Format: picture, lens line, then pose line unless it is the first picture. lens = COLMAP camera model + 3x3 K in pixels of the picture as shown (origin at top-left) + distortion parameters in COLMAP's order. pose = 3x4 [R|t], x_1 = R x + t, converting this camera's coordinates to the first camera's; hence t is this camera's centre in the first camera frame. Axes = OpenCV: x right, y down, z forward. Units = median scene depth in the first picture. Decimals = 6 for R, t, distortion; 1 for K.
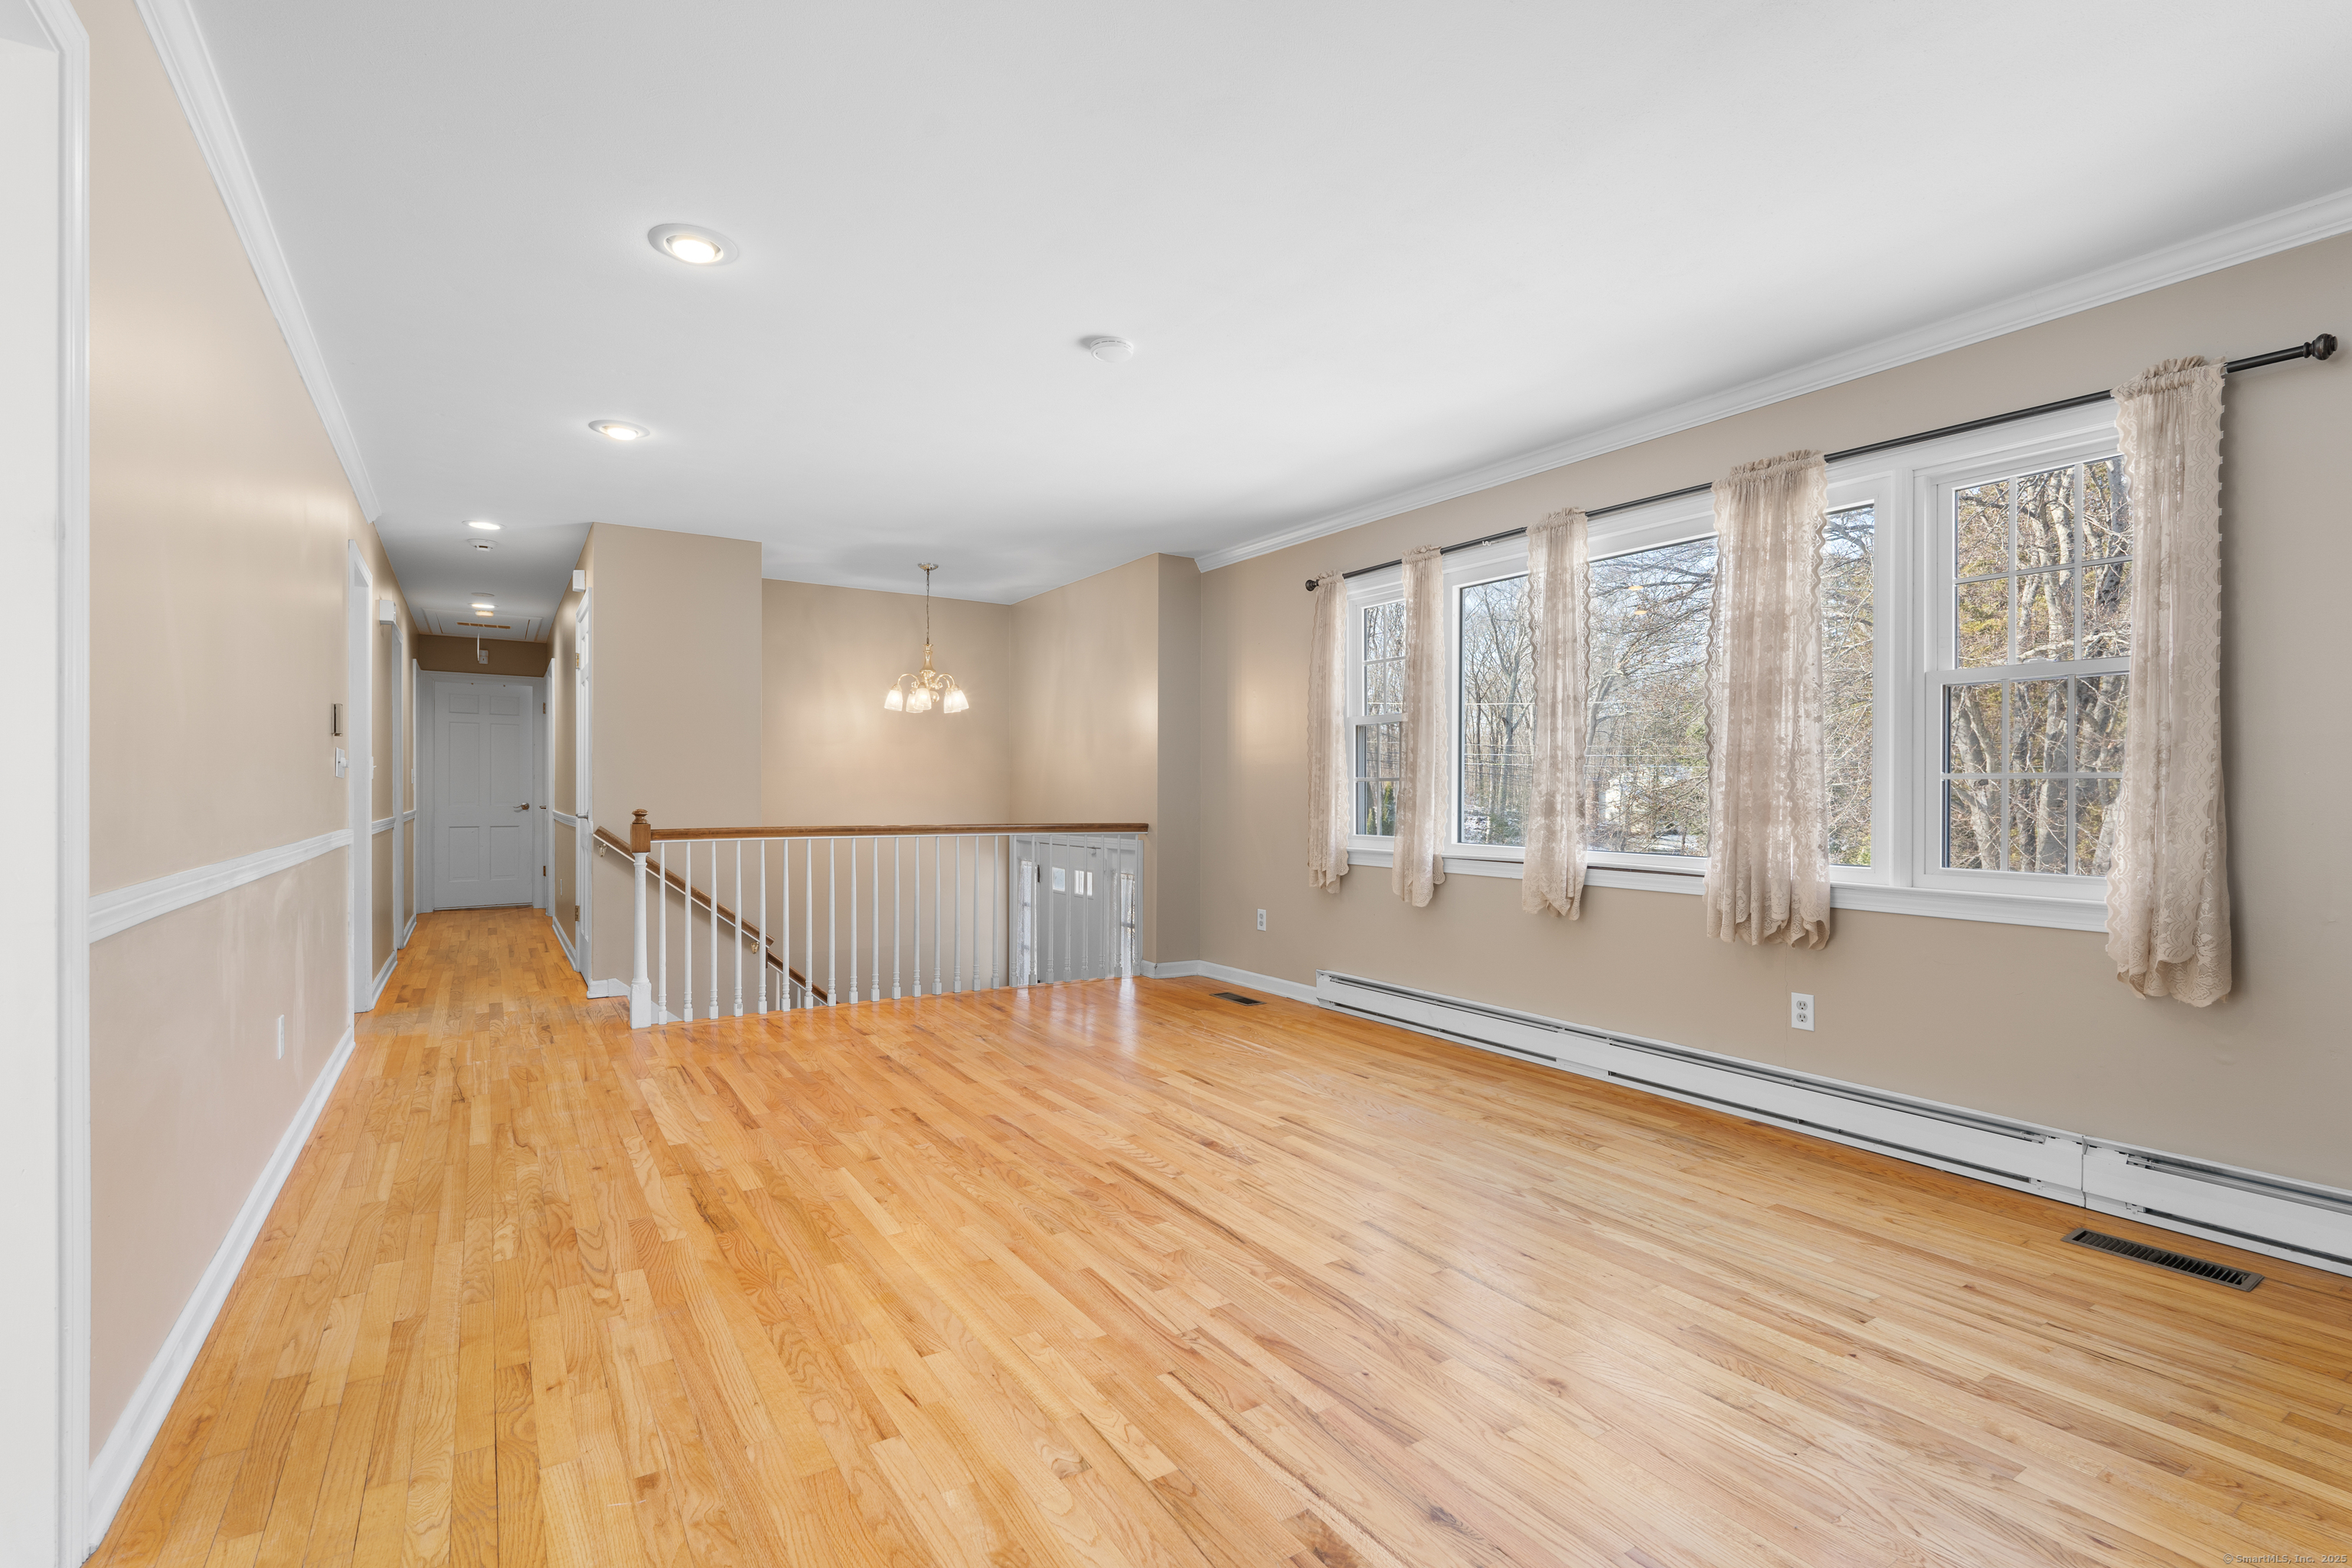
lens RADIAL K [[1055.1, 0, 1160.2], [0, 1055.1, 793.7], [0, 0, 1]] dist [0.003756, 0.000508]
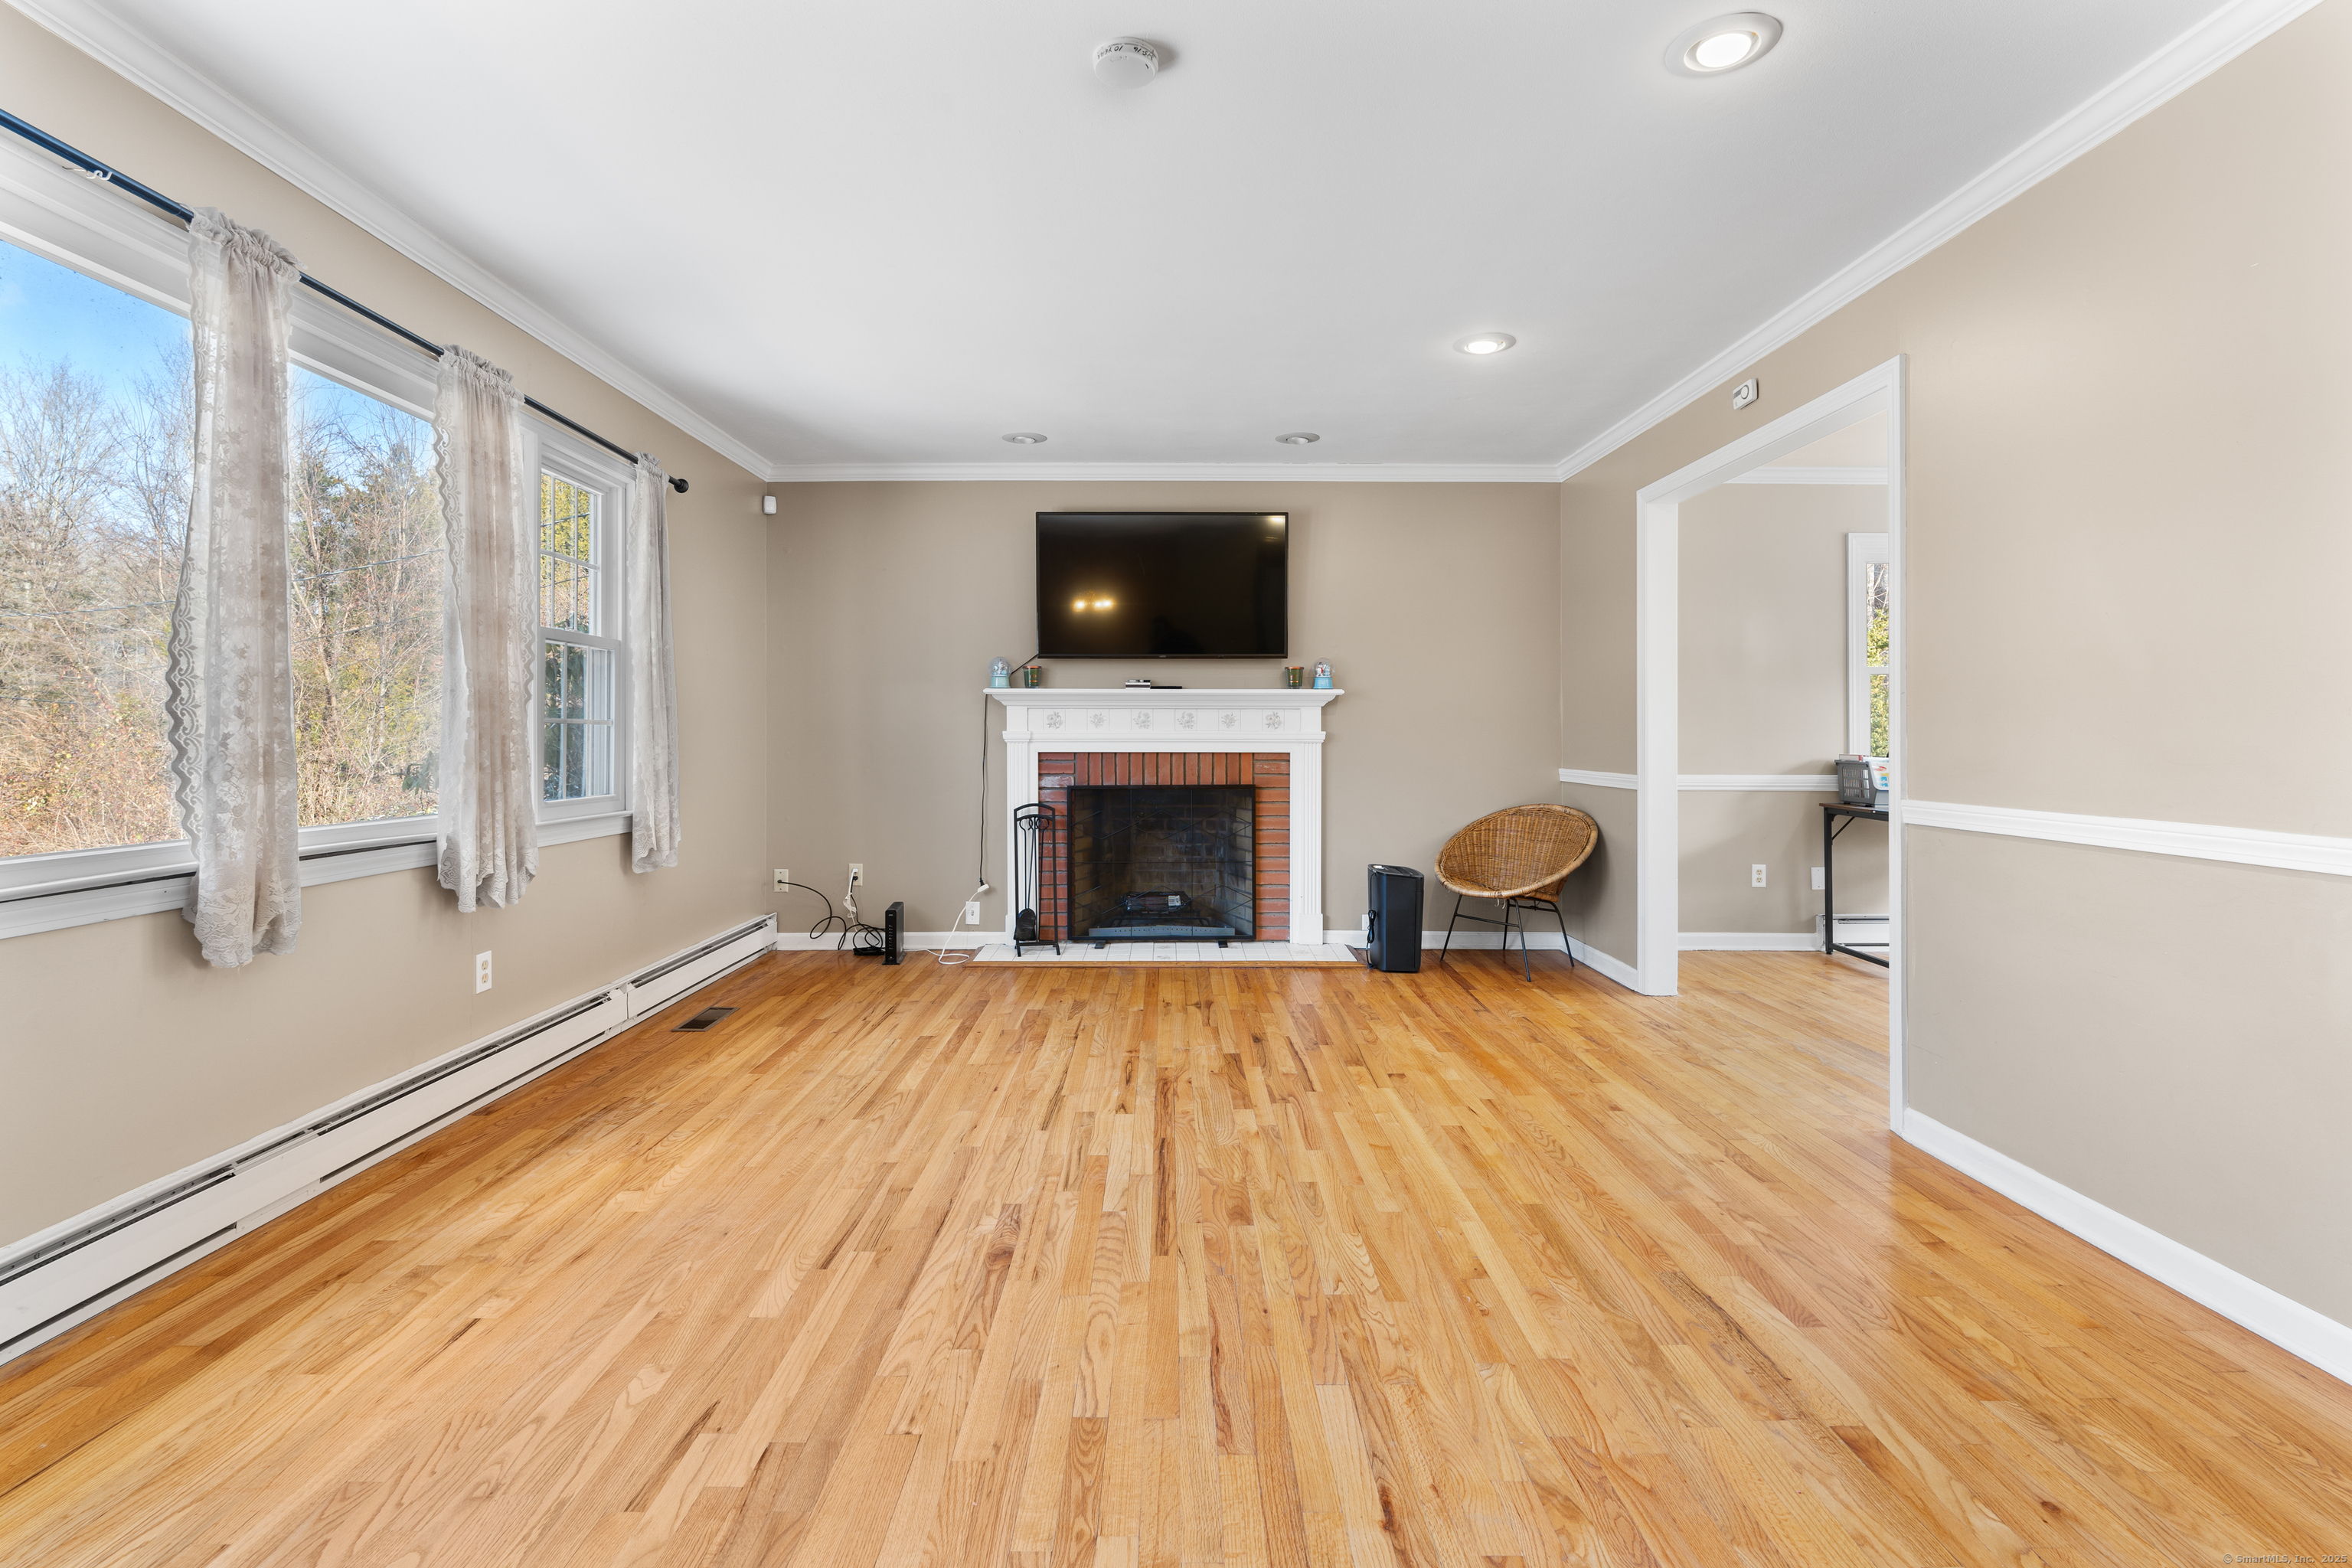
lens RADIAL K [[1055.1, 0, 1166.7], [0, 1055.1, 727.4], [0, 0, 1]] dist [0.003756, 0.000508]
pose [[-0.839626, -0.001192, 0.543164, -0.405908], [-0.005604, 0.999963, -0.006468, -0.006716], [-0.543136, -0.008474, -0.839602, 1.472443]]
